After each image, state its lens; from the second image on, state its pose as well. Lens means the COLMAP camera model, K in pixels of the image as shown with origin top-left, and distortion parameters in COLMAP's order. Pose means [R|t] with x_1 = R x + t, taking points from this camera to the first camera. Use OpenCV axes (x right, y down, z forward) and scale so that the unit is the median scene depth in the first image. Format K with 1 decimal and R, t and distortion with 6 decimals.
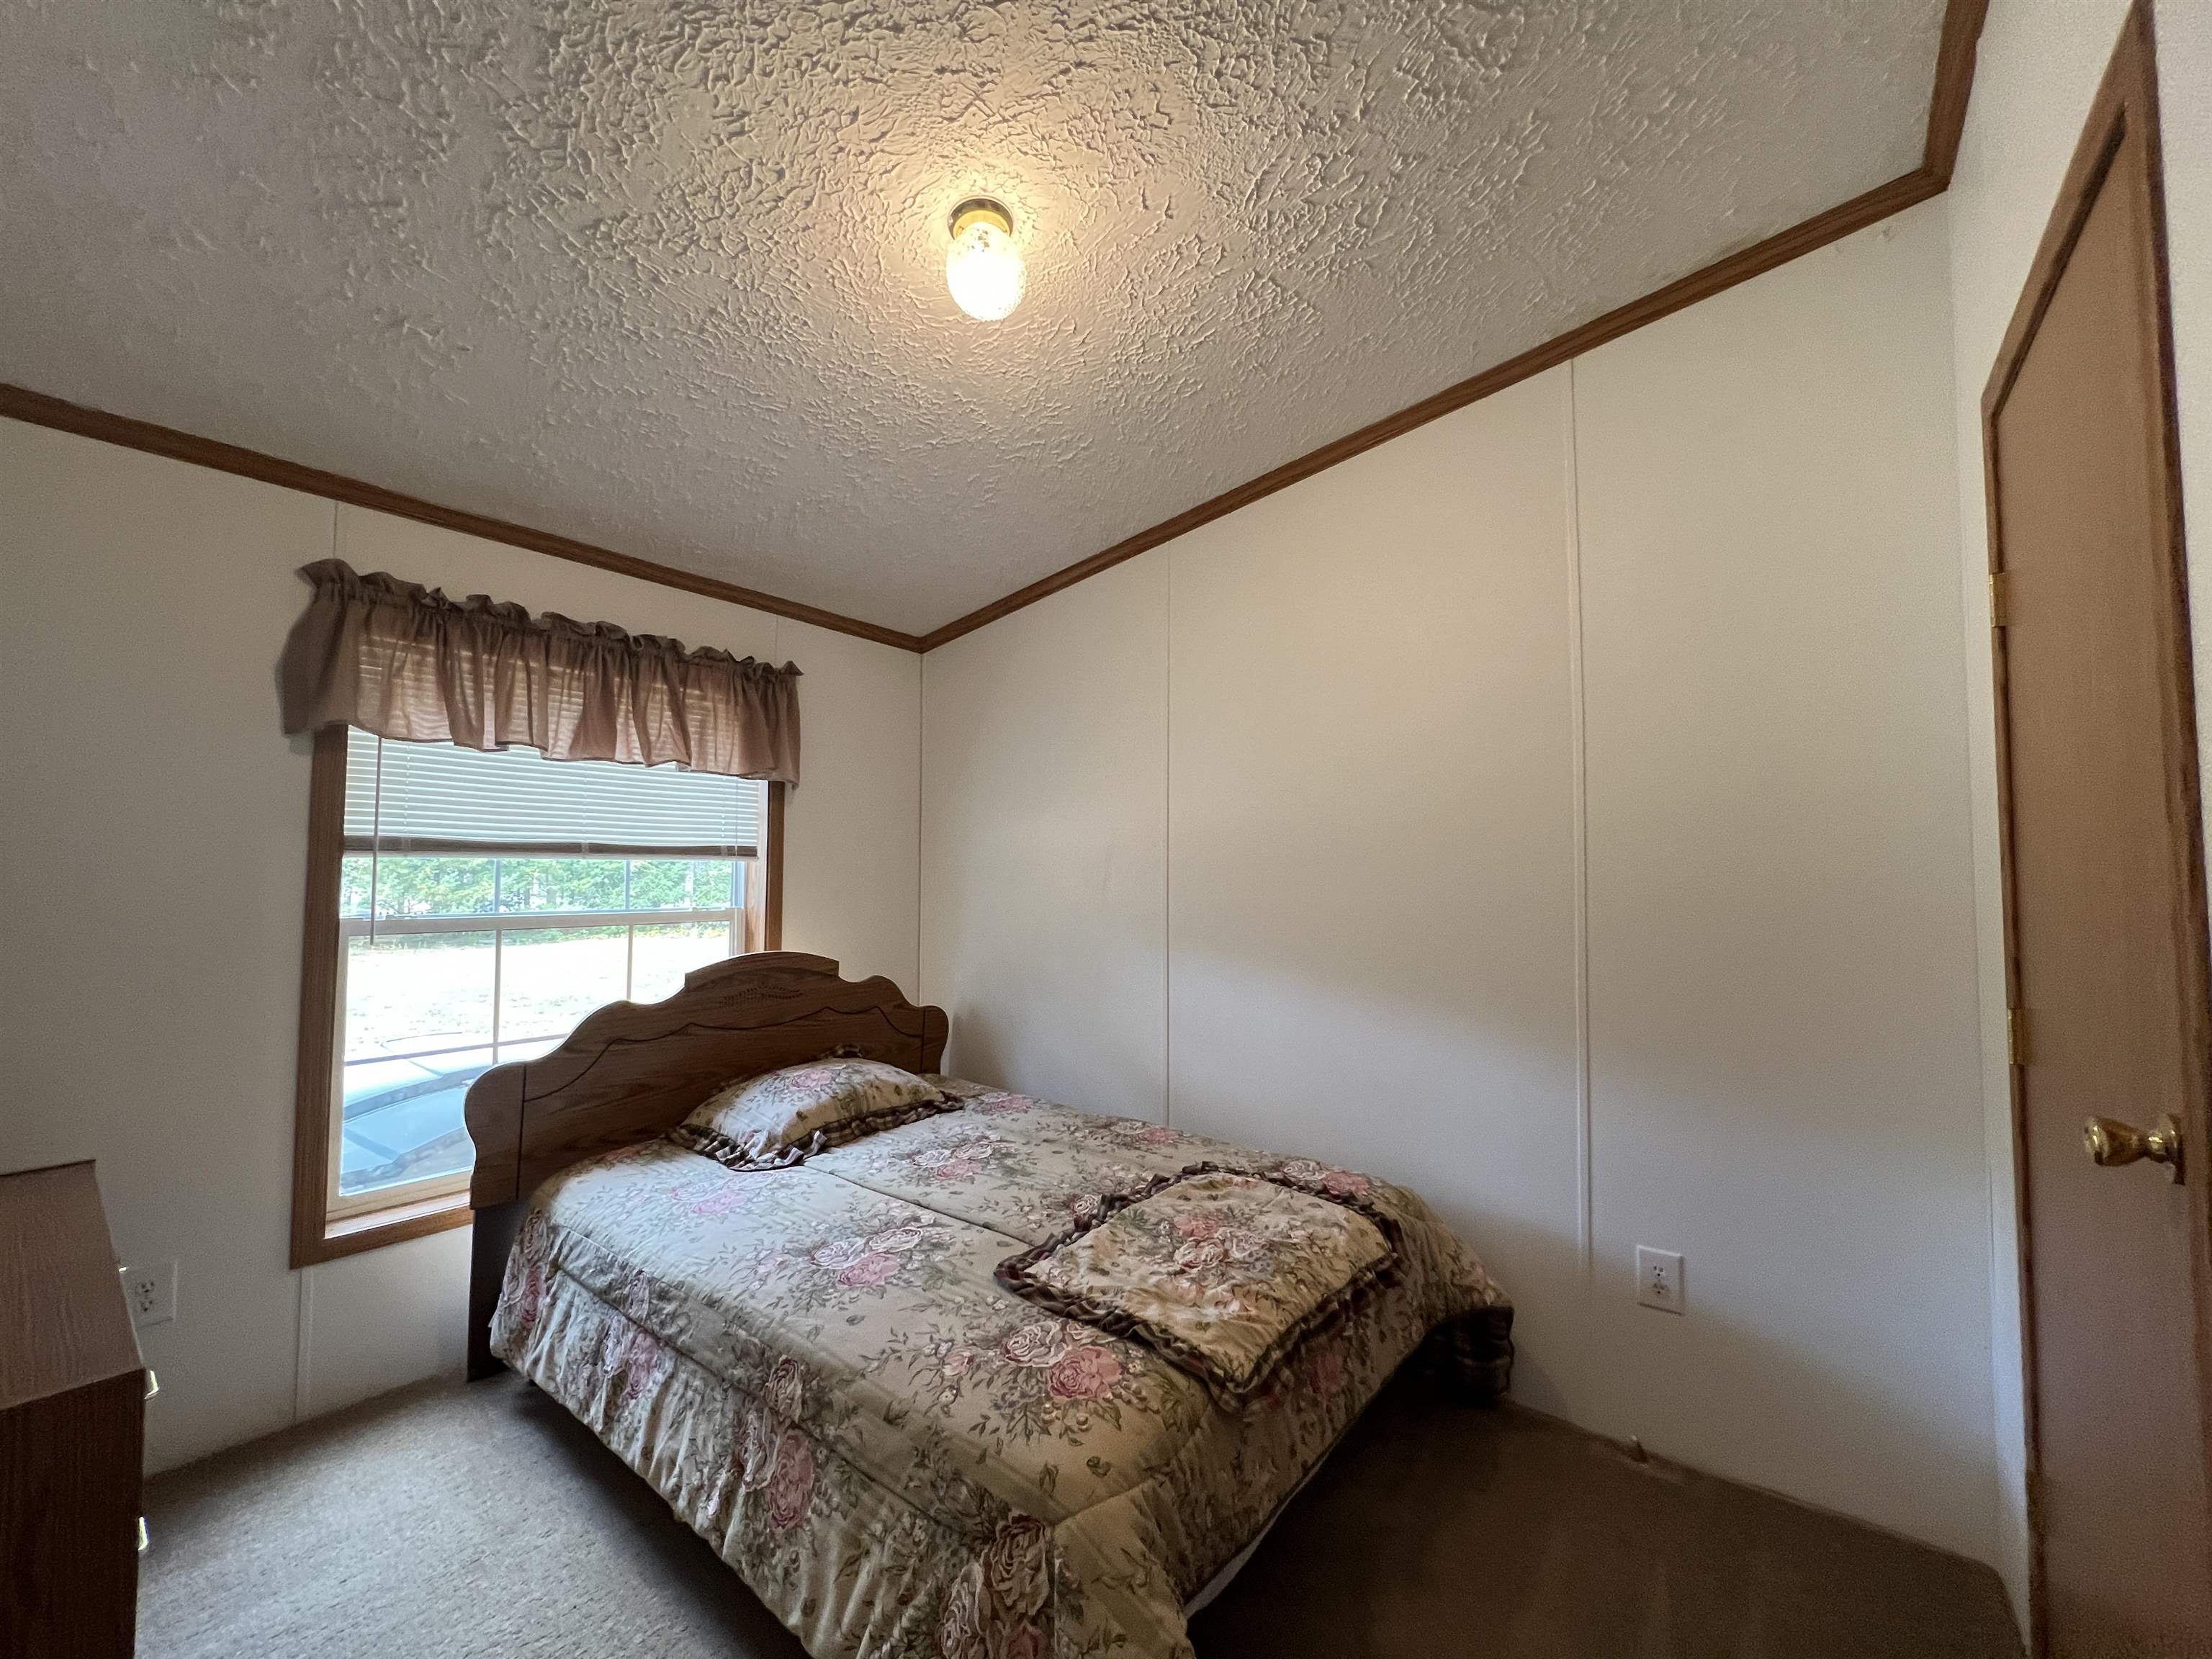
lens RADIAL K [[887.3, 0, 1102.5], [0, 887.3, 842.4], [0, 0, 1]] dist [-0.001796, 0.000457]
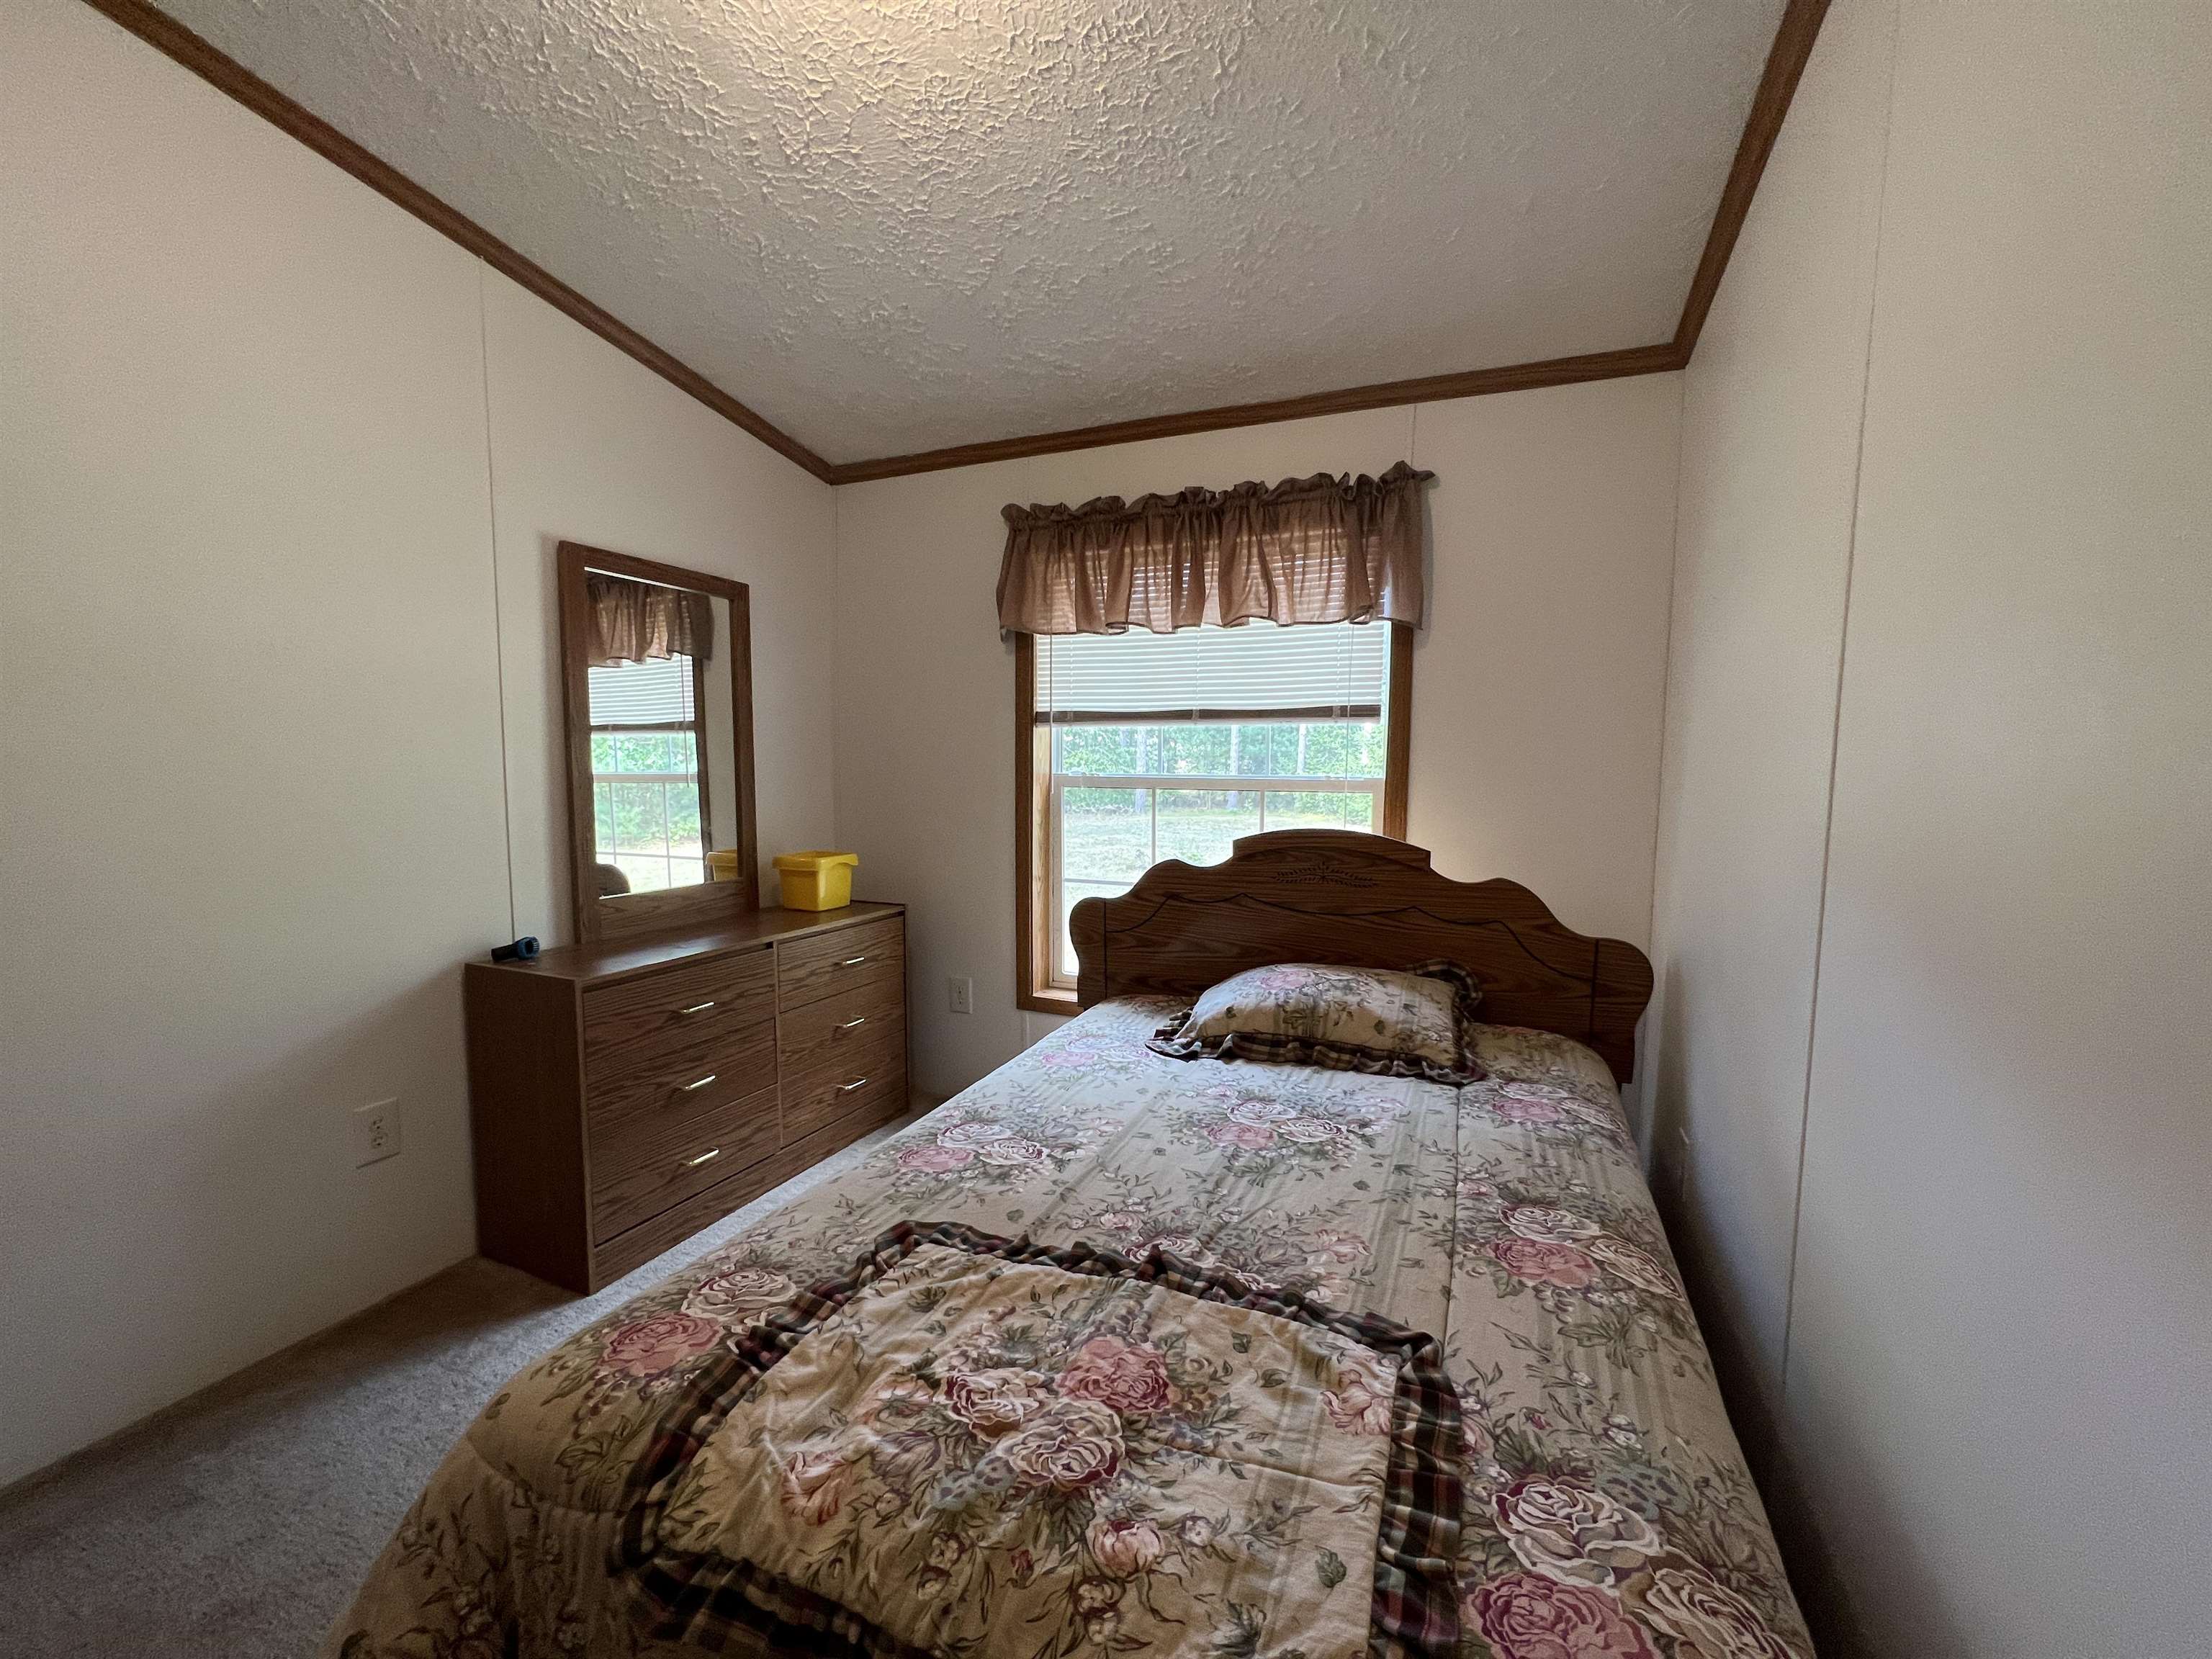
lens RADIAL K [[887.3, 0, 1120.7], [0, 887.3, 837.9], [0, 0, 1]] dist [-0.001796, 0.000457]
pose [[0.262090, 0.086713, -0.961140, 0.460553], [0.032286, 0.994610, 0.098537, 0.050473], [0.964503, -0.056857, 0.257878, 0.696690]]
